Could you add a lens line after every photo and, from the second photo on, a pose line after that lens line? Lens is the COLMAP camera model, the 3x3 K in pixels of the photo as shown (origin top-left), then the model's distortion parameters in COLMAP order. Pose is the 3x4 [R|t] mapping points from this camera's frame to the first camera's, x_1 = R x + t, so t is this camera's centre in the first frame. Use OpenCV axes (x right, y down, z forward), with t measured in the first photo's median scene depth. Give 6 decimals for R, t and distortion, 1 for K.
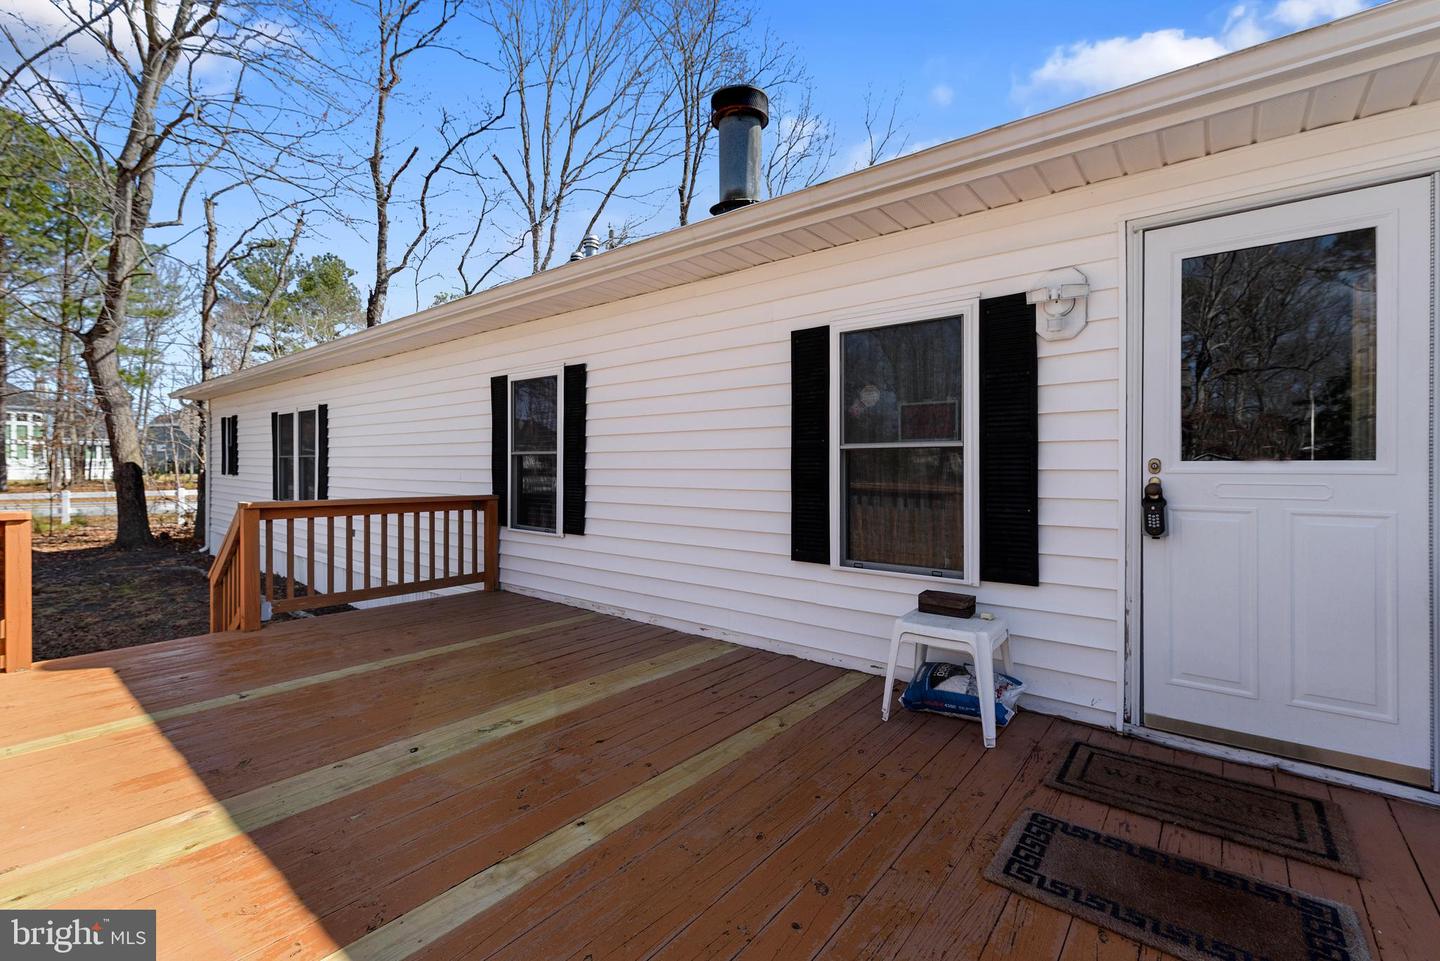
lens RADIAL K [[620.1, 0, 719.9], [0, 620.1, 465.9], [0, 0, 1]] dist [0.011566, 0.000052]
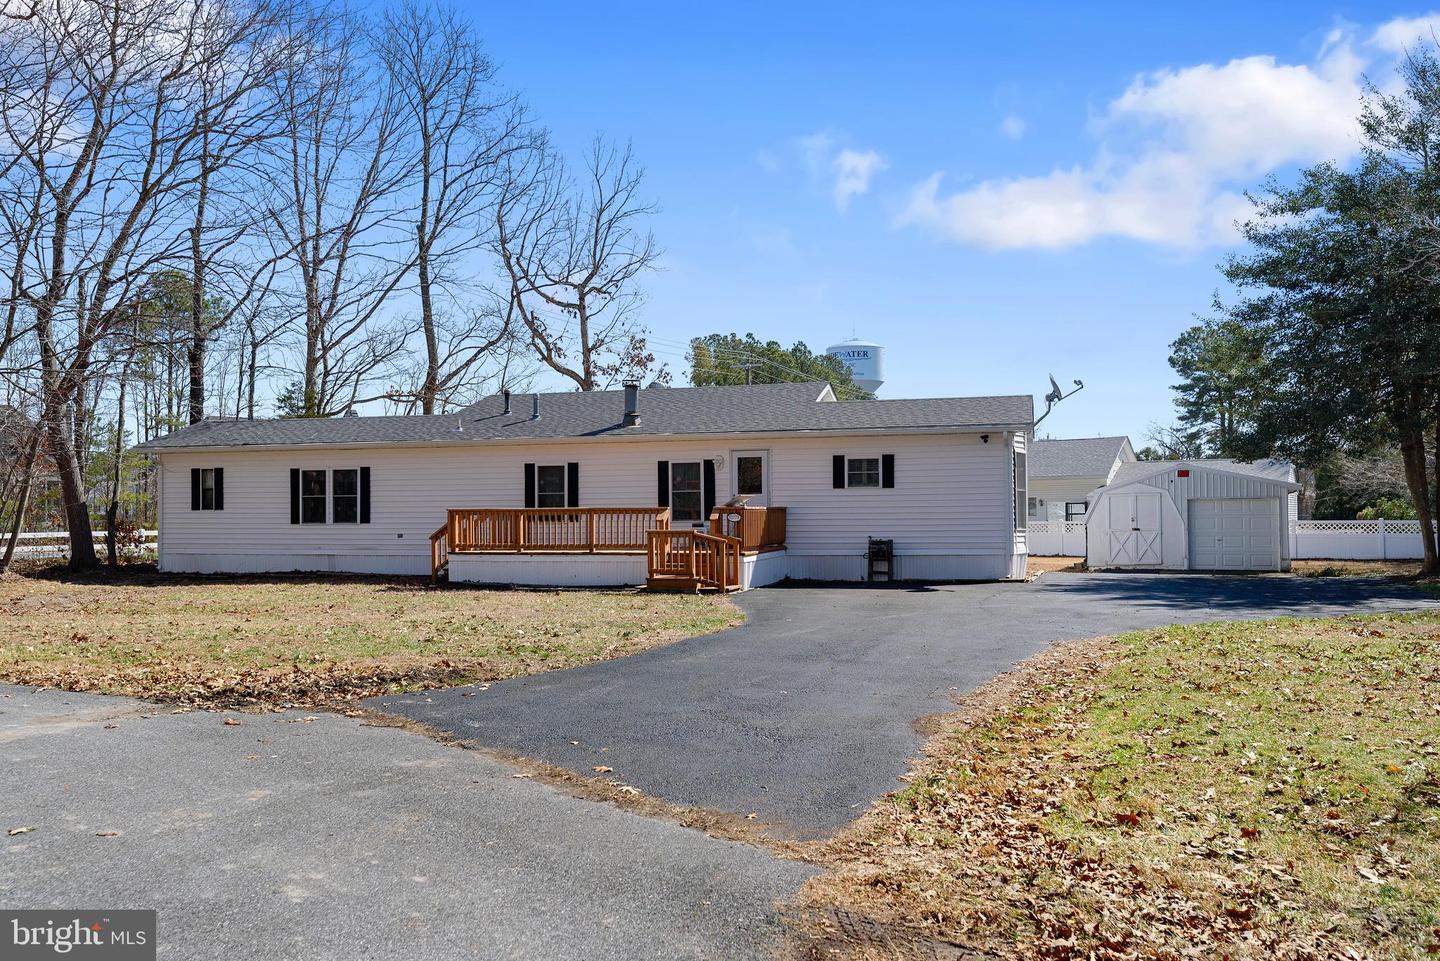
lens RADIAL K [[1219.1, 0, 724.7], [0, 1219.1, 485.0], [0, 0, 1]] dist [0.001925, -0.006803]
pose [[0.912245, -0.002105, 0.409640, -0.580019], [0.012704, 0.999651, -0.023155, 0.024055], [-0.409449, 0.026327, 0.911953, -1.347545]]
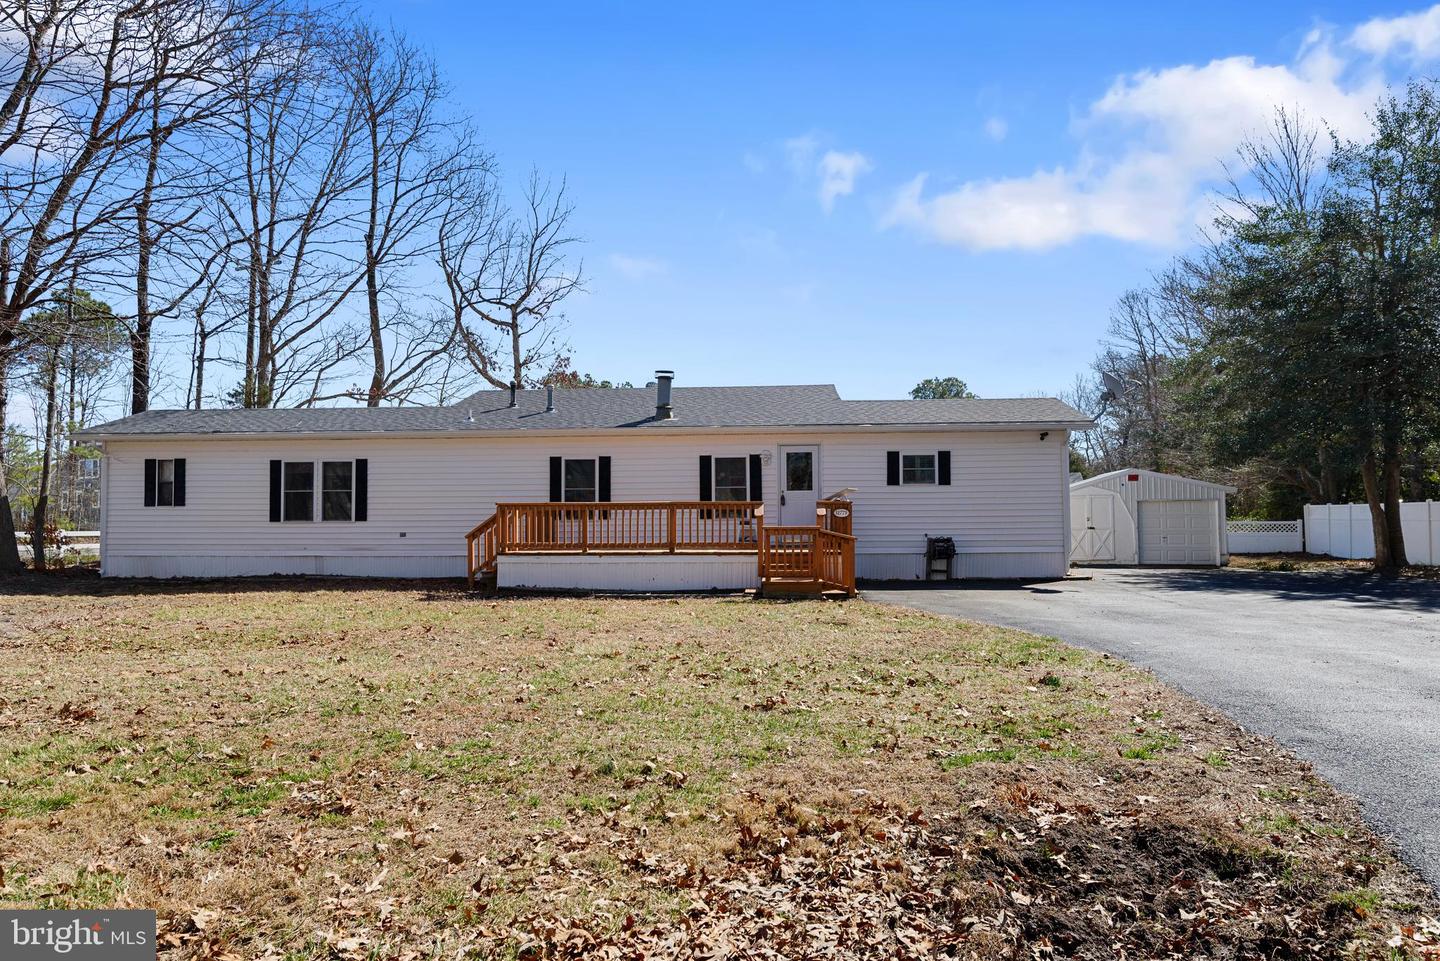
lens RADIAL K [[914.3, 0, 720.0], [0, 914.3, 480.5], [0, 0, 1]] dist [-0.000362, 0.000641]
pose [[0.808540, 0.015562, 0.588236, -0.658734], [0.010772, 0.999091, -0.041237, 0.033486], [-0.588343, 0.039678, 0.807637, -0.759132]]
